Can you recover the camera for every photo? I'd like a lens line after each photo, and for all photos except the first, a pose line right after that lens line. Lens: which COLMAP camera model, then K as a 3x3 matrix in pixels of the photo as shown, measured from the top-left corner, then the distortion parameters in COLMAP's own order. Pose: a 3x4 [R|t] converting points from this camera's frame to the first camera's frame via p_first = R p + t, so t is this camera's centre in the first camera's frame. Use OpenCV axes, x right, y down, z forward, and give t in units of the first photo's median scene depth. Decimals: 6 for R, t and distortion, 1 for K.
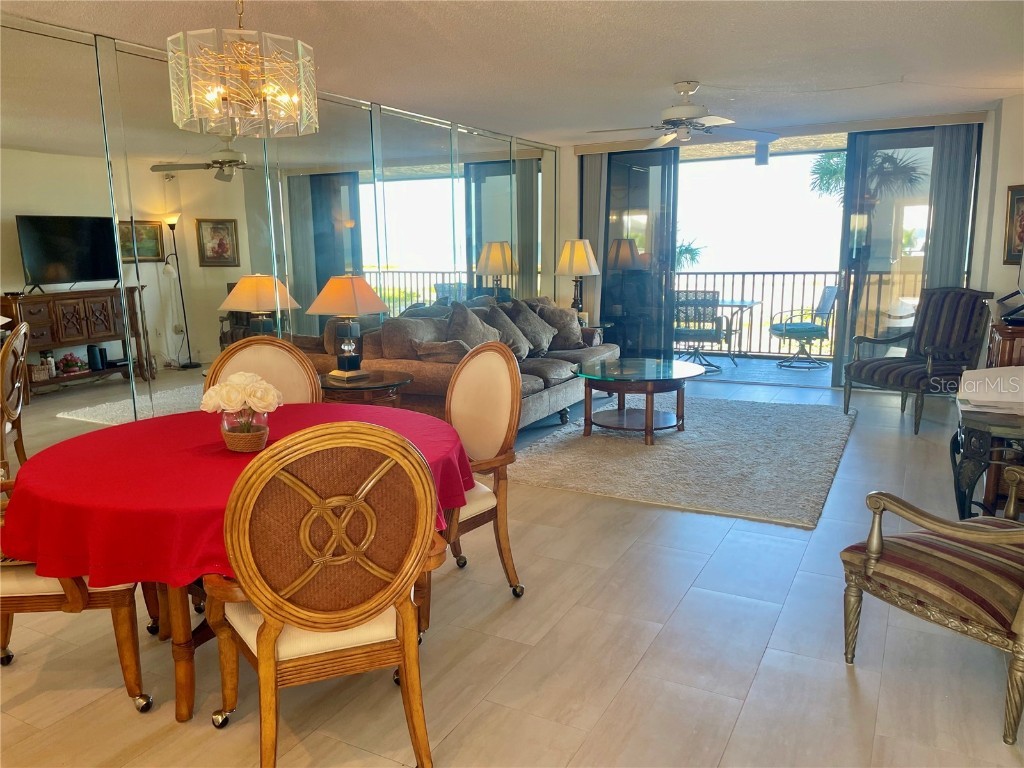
lens RADIAL K [[754.9, 0, 512.0], [0, 754.9, 384.0], [0, 0, 1]] dist [0.110962, -0.146778]
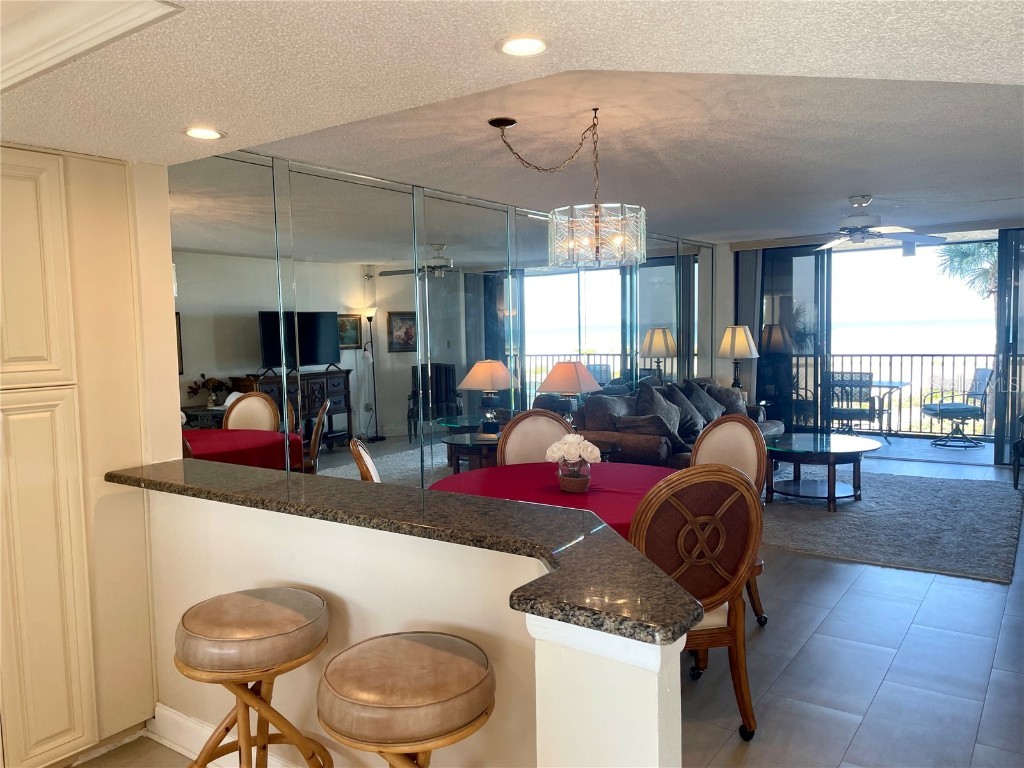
lens RADIAL K [[754.9, 0, 512.0], [0, 754.9, 384.0], [0, 0, 1]] dist [0.110962, -0.146778]
pose [[0.991937, 0.001929, -0.126713, -0.094151], [-0.015084, 0.994573, -0.102942, 0.011890], [0.125827, 0.104023, 0.986583, -0.119990]]
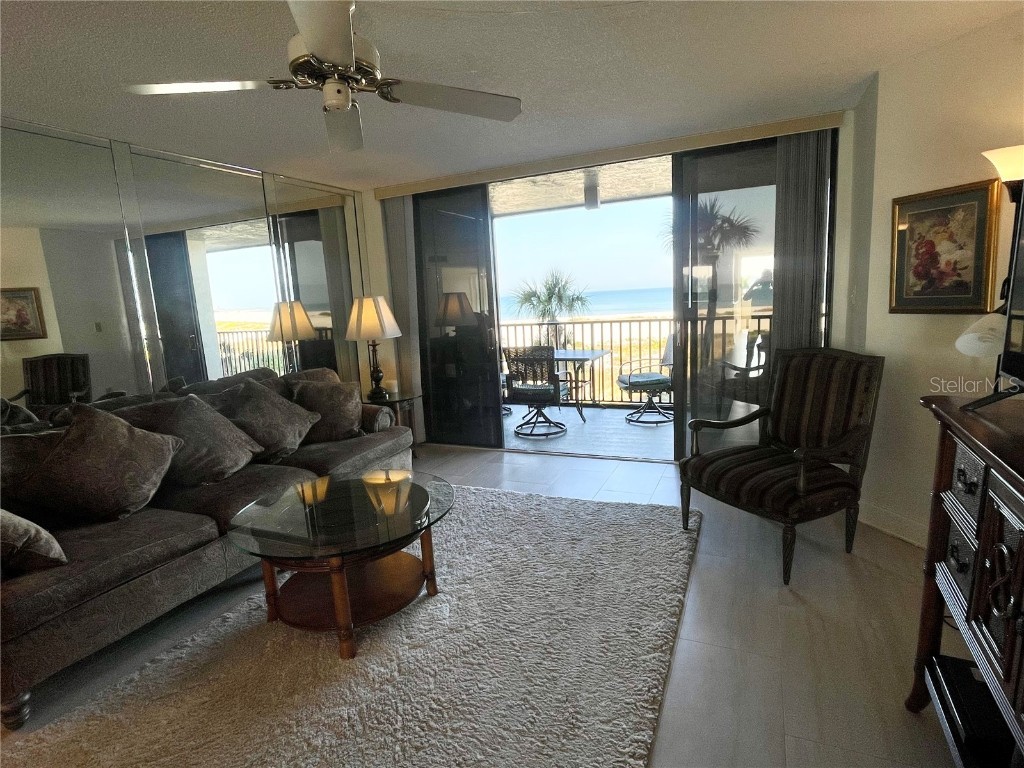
lens RADIAL K [[533.2, 0, 515.8], [0, 533.2, 379.5], [0, 0, 1]] dist [0.013370, 0.000195]
pose [[0.996807, -0.049857, 0.062367, 0.196129], [0.051409, 0.998401, -0.023527, -0.073888], [-0.061094, 0.026658, 0.997776, 0.394057]]
